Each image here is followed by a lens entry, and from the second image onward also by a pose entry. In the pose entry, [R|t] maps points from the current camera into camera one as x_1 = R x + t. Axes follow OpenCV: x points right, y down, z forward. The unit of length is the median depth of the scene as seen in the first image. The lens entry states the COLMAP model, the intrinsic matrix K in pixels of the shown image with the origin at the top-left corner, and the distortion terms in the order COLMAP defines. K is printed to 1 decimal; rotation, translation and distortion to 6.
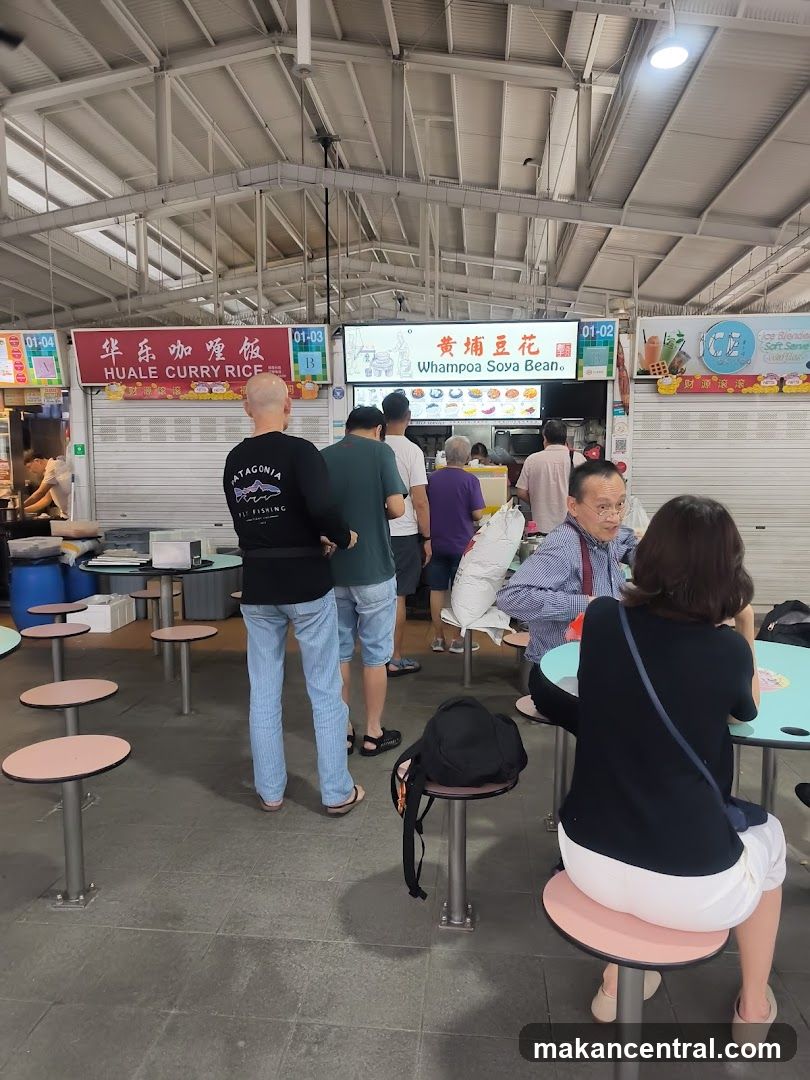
lens RADIAL K [[865.8, 0, 393.9], [0, 865.8, 603.4], [0, 0, 1]] dist [0.003095, -0.014618]
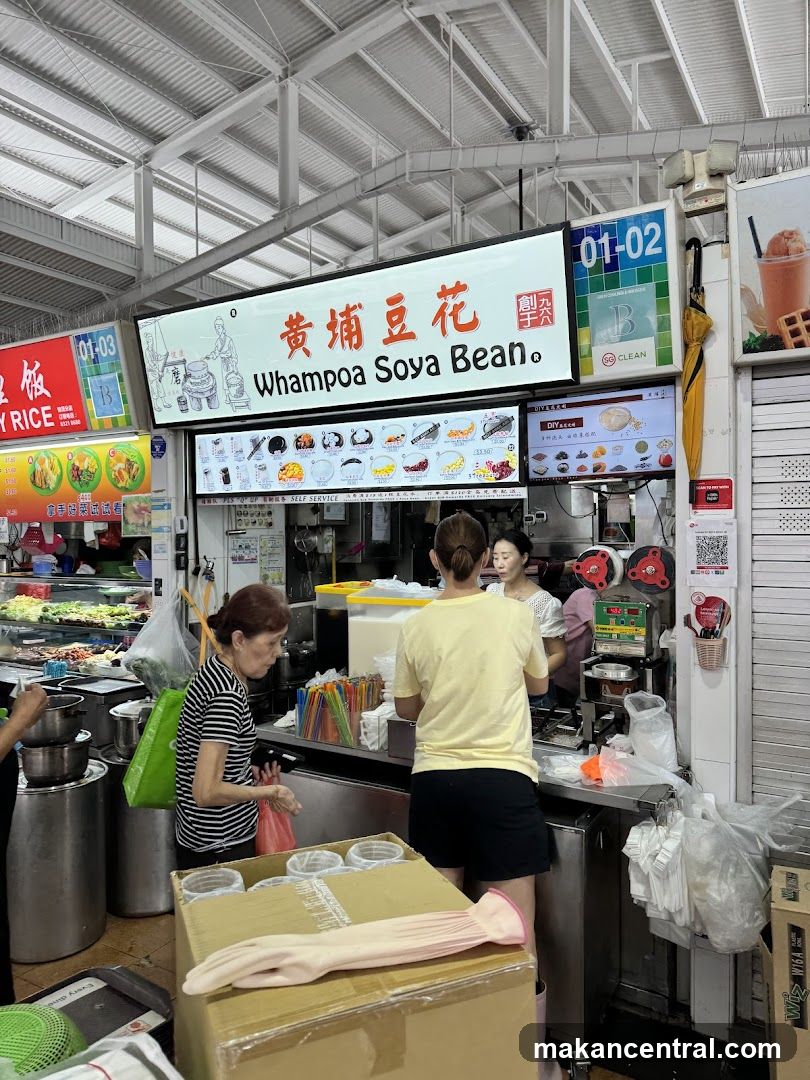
lens RADIAL K [[789.2, 0, 400.5], [0, 789.2, 565.1], [0, 0, 1]] dist [0.032625, -0.044273]
pose [[0.906615, 0.010919, -0.421817, 0.287800], [-0.047353, 0.995983, -0.075992, -0.146162], [0.419293, 0.088870, 0.903491, 0.653126]]
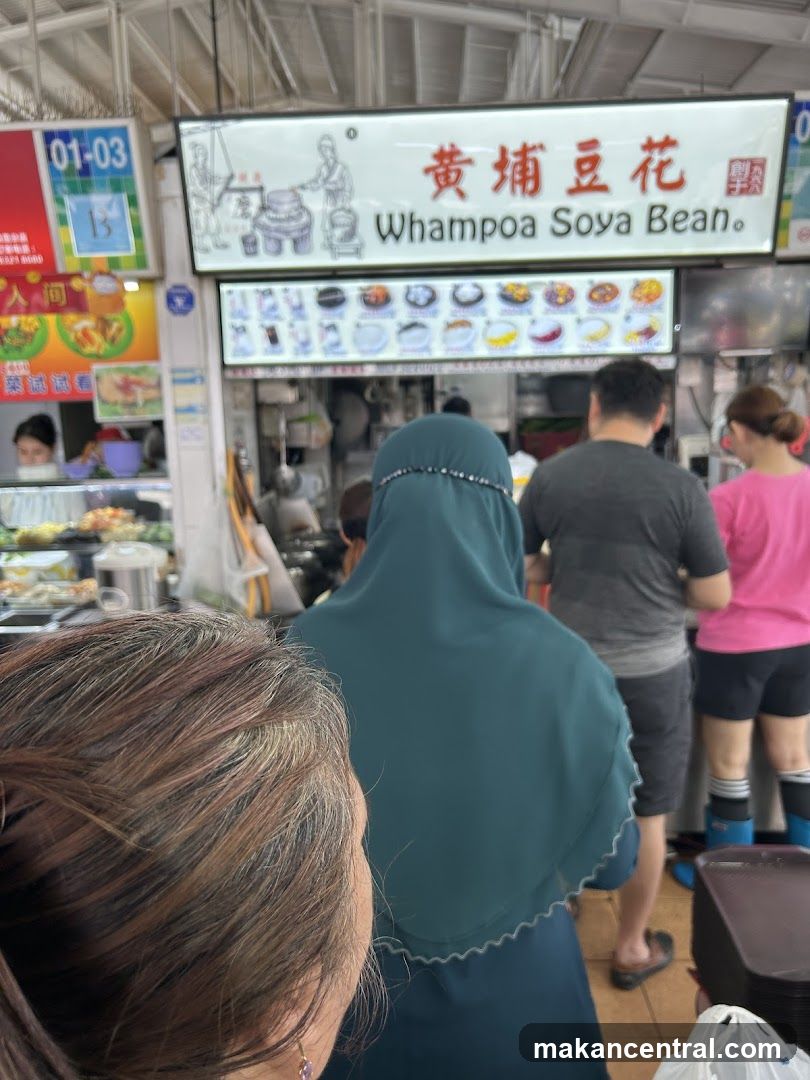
lens RADIAL K [[865.8, 0, 406.3], [0, 865.8, 546.0], [0, 0, 1]] dist [0.003095, -0.014618]
pose [[0.996123, -0.042416, 0.077072, 0.005378], [0.039511, 0.998464, 0.038835, -0.144985], [-0.078601, -0.035640, 0.996269, 0.606919]]
